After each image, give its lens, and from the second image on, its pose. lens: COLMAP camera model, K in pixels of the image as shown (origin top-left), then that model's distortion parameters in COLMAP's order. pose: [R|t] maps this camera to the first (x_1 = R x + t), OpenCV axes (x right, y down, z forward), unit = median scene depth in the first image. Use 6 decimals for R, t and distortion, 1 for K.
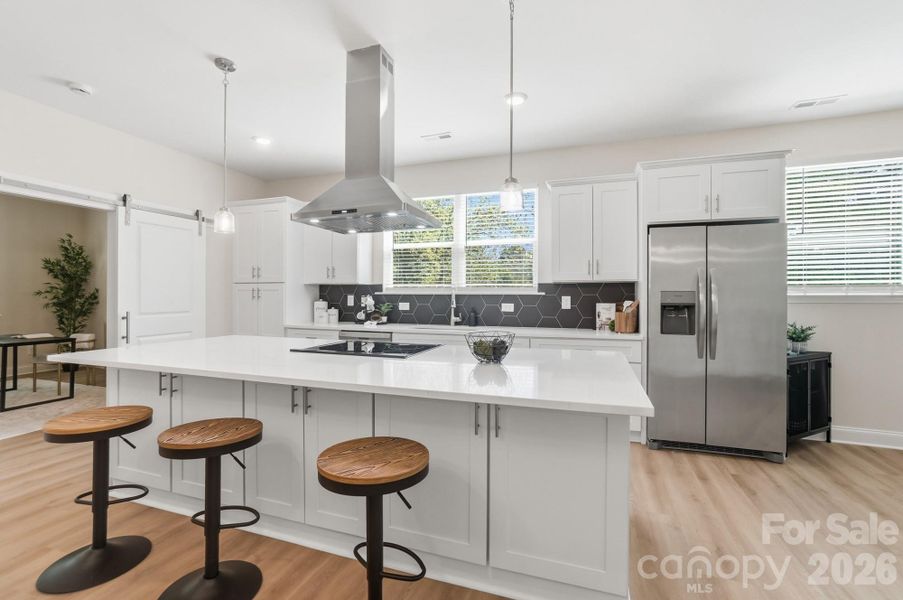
lens RADIAL K [[410.0, 0, 448.5], [0, 410.0, 296.4], [0, 0, 1]] dist [-0.044121, 0.023814]
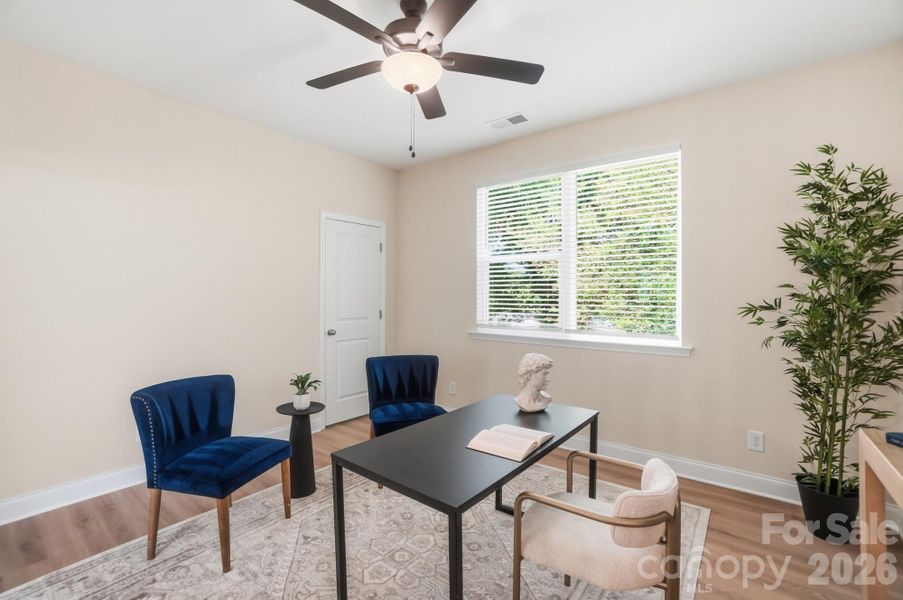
lens RADIAL K [[410.8, 0, 446.1], [0, 410.8, 282.7], [0, 0, 1]] dist [-0.064980, 0.024628]
pose [[-0.315561, -0.027638, -0.948503, -0.709616], [-0.004363, 0.999607, -0.027676, -0.030984], [0.948895, -0.004595, -0.315558, 1.102366]]
